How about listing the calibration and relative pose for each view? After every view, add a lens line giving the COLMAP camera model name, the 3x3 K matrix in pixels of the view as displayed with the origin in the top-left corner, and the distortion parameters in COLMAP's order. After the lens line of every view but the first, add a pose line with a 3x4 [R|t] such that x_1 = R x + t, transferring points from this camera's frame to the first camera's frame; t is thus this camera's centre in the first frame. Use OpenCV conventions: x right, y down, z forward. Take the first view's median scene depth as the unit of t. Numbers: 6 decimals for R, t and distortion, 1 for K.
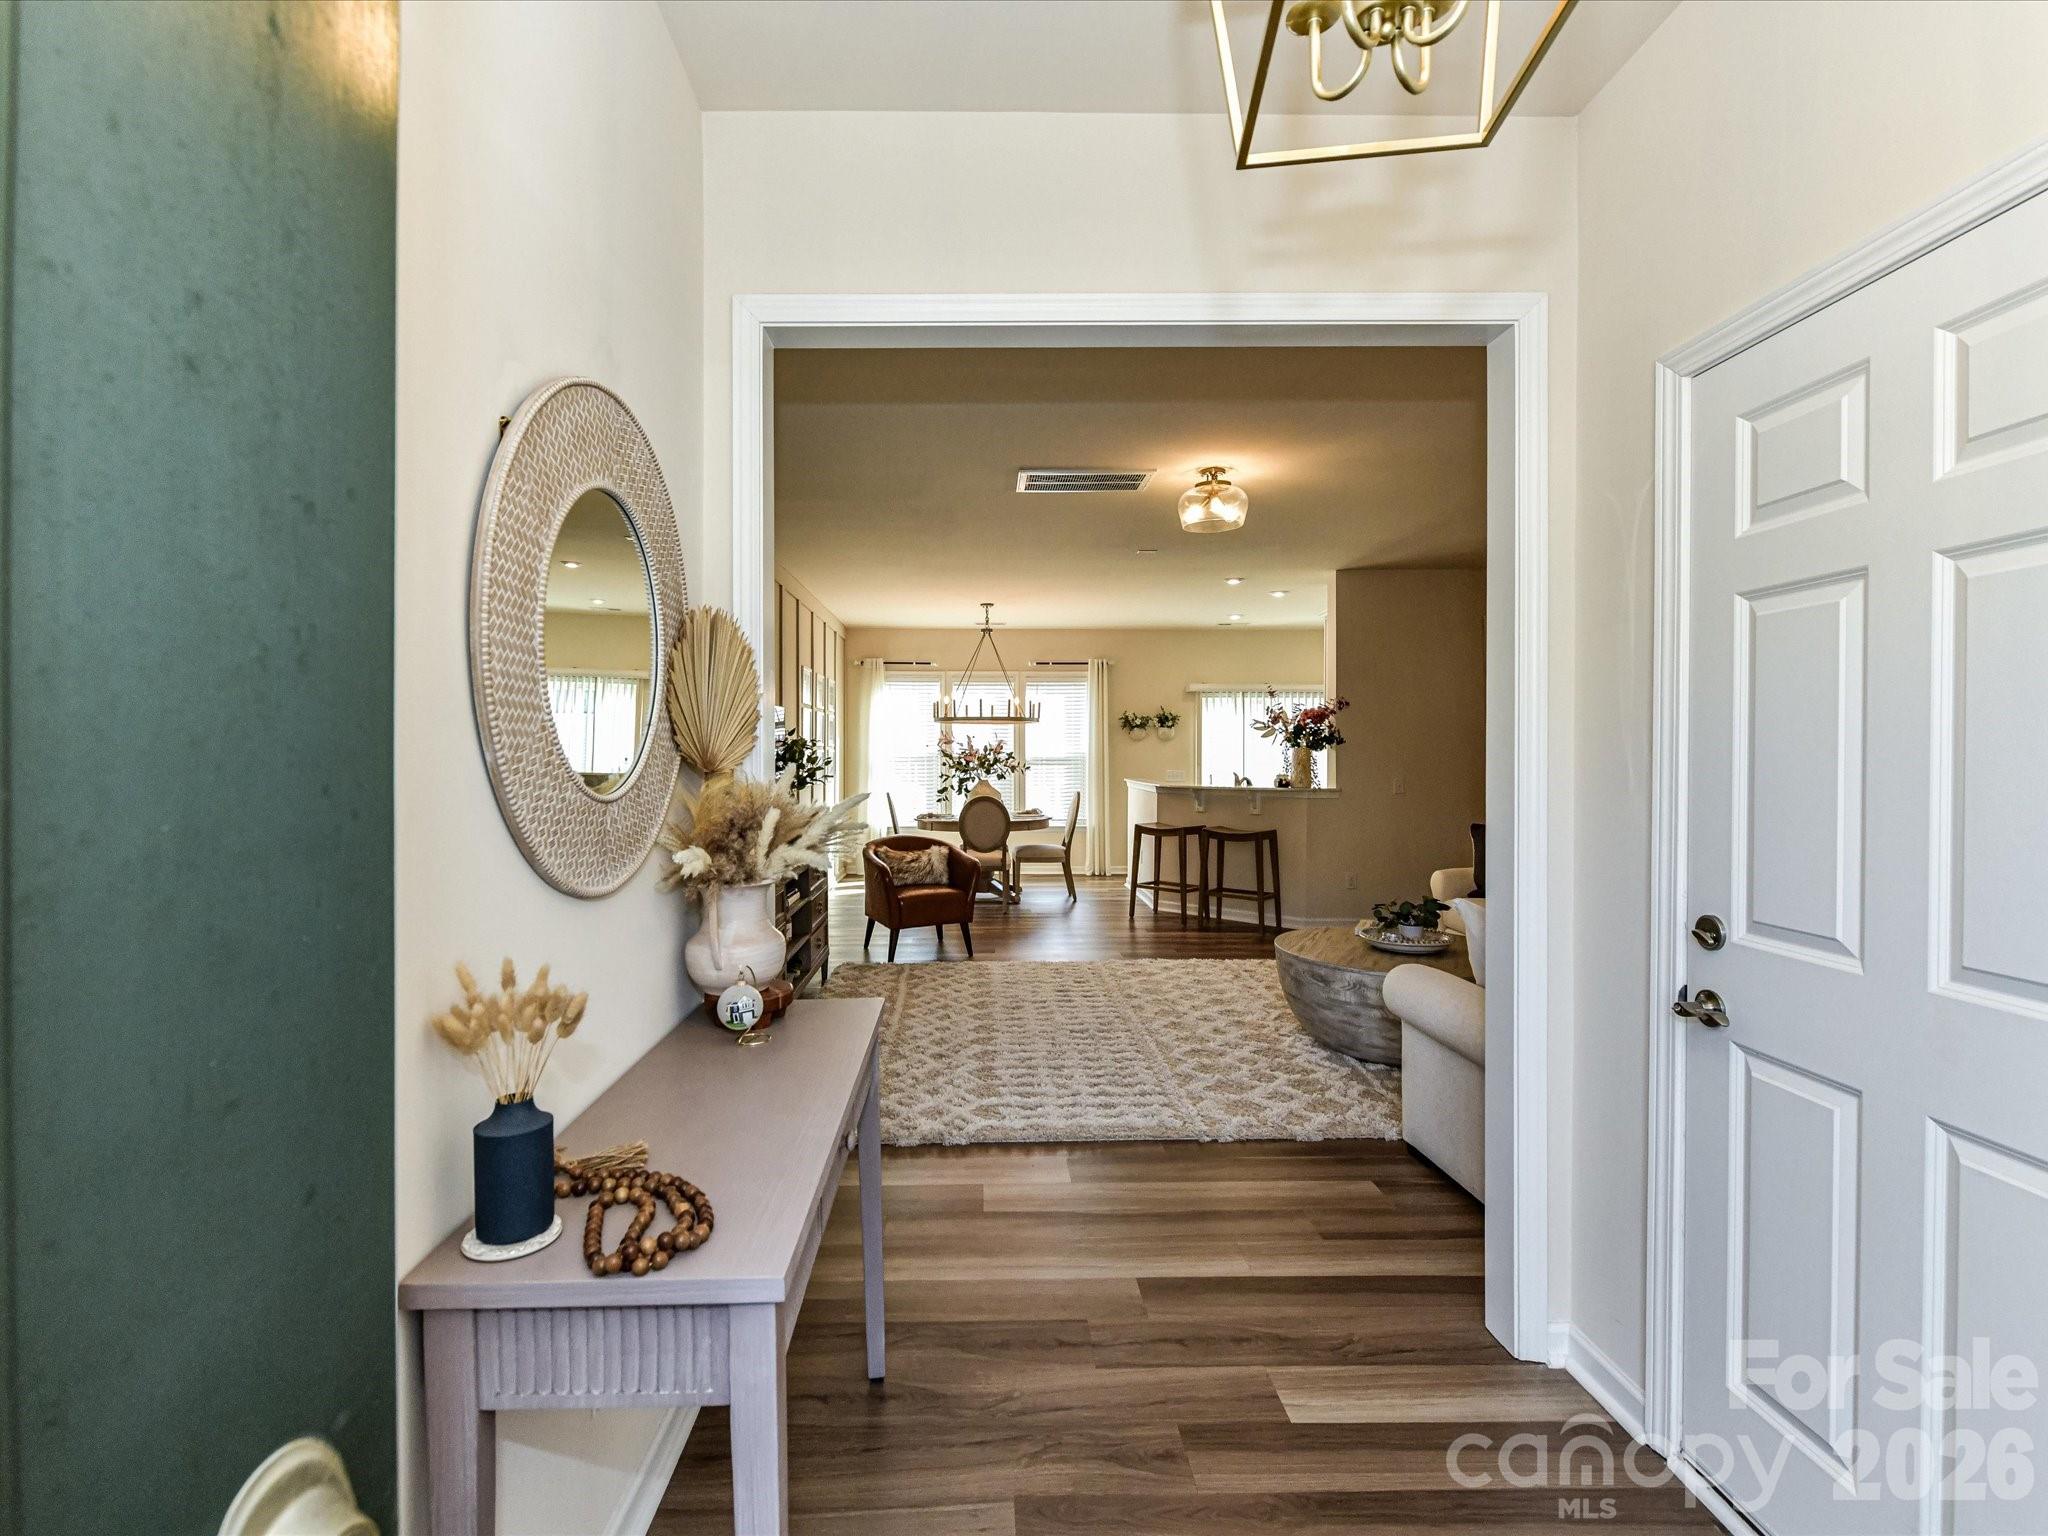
lens RADIAL K [[914.8, 0, 1017.5], [0, 914.8, 748.5], [0, 0, 1]] dist [-0.001108, -0.000643]
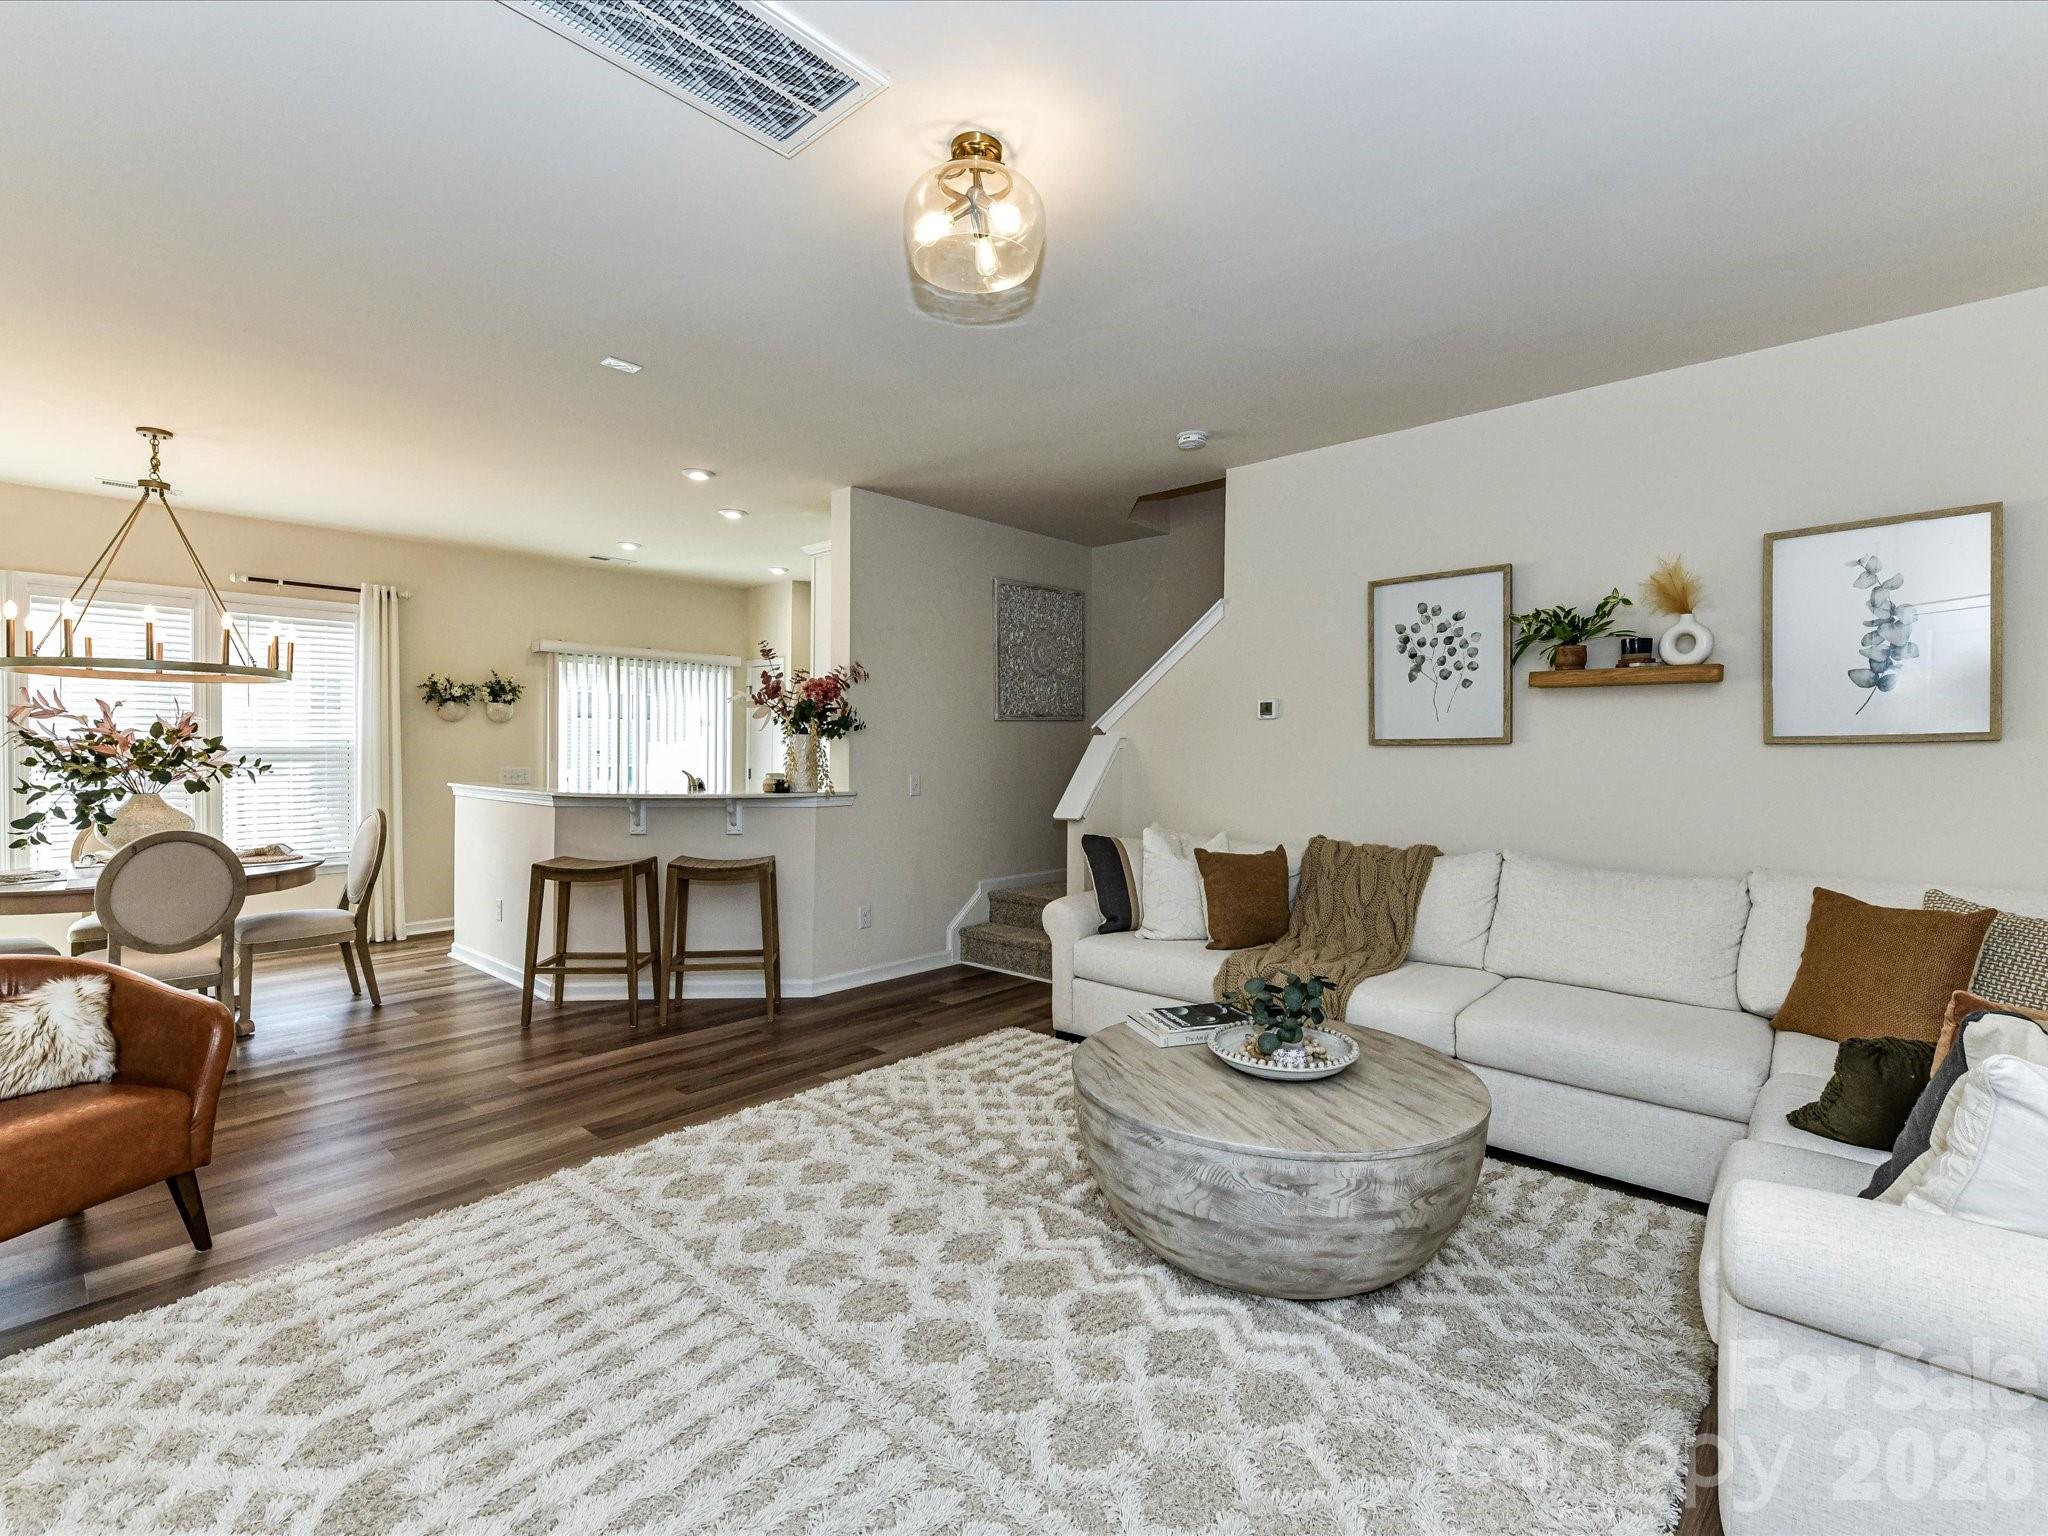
lens RADIAL K [[914.8, 0, 1017.5], [0, 914.8, 748.5], [0, 0, 1]] dist [-0.001108, -0.000643]
pose [[0.697808, 0.002116, 0.716282, -0.062486], [-0.009205, 0.999940, 0.006014, 0.003105], [-0.716226, -0.010789, 0.697785, 0.335011]]
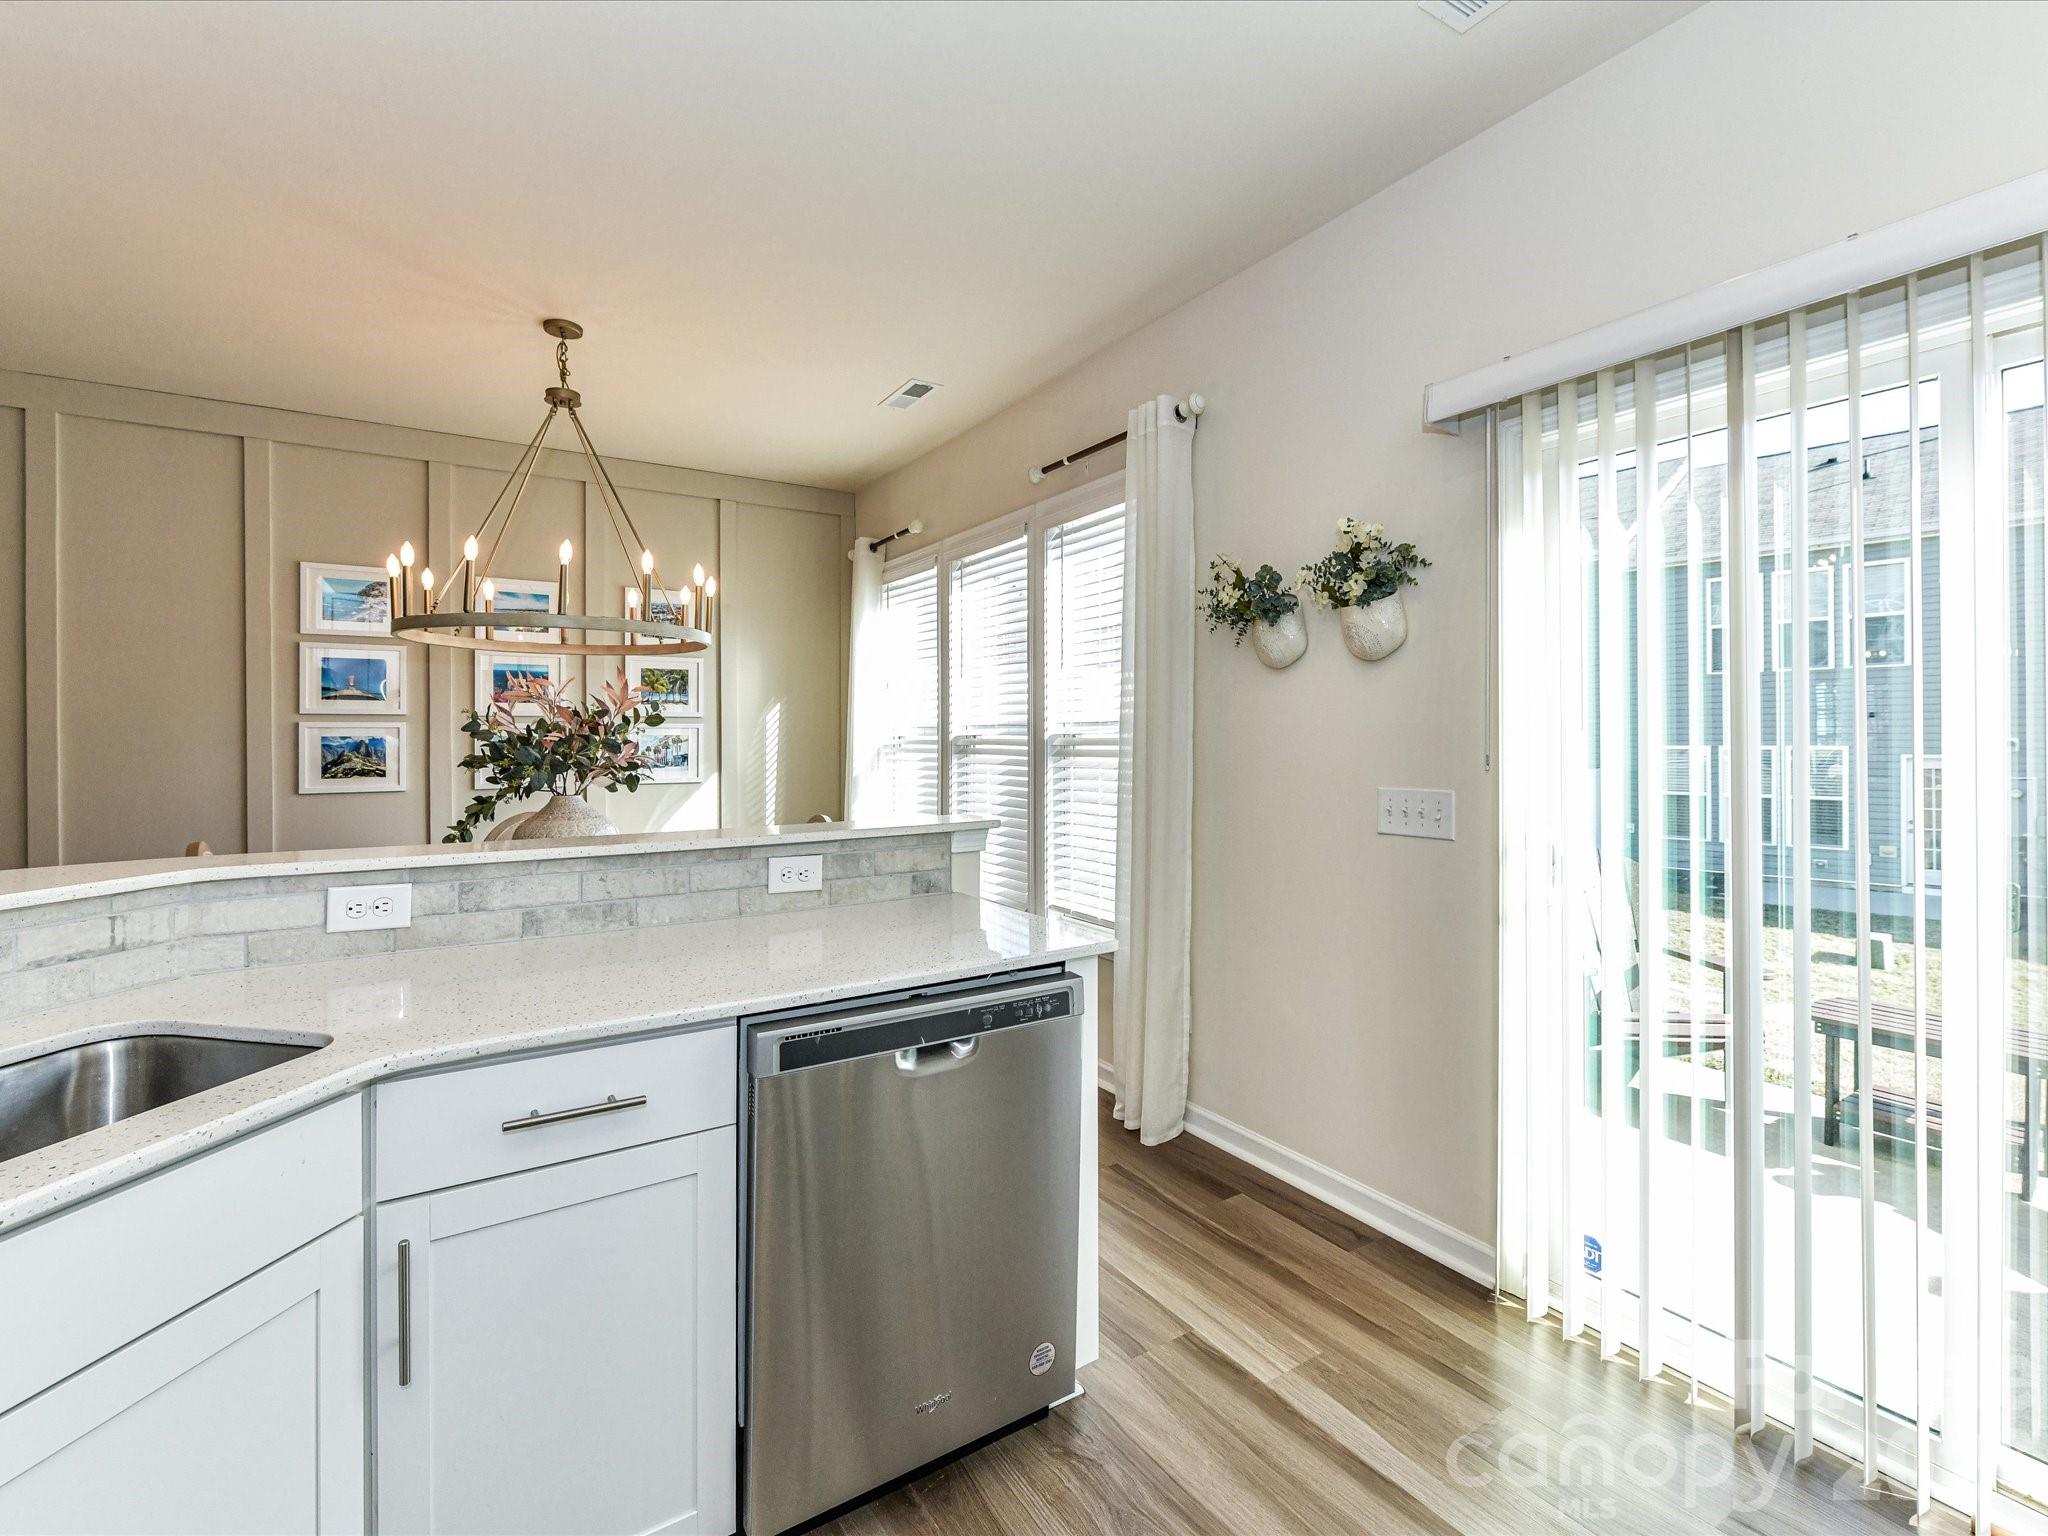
lens RADIAL K [[918.0, 0, 1016.6], [0, 918.0, 735.0], [0, 0, 1]] dist [0.001332, -0.005386]
pose [[0.502317, -0.009282, -0.864634, 0.393686], [0.010640, 0.999933, -0.004553, 0.013430], [0.864618, -0.006913, 0.502382, 0.988885]]
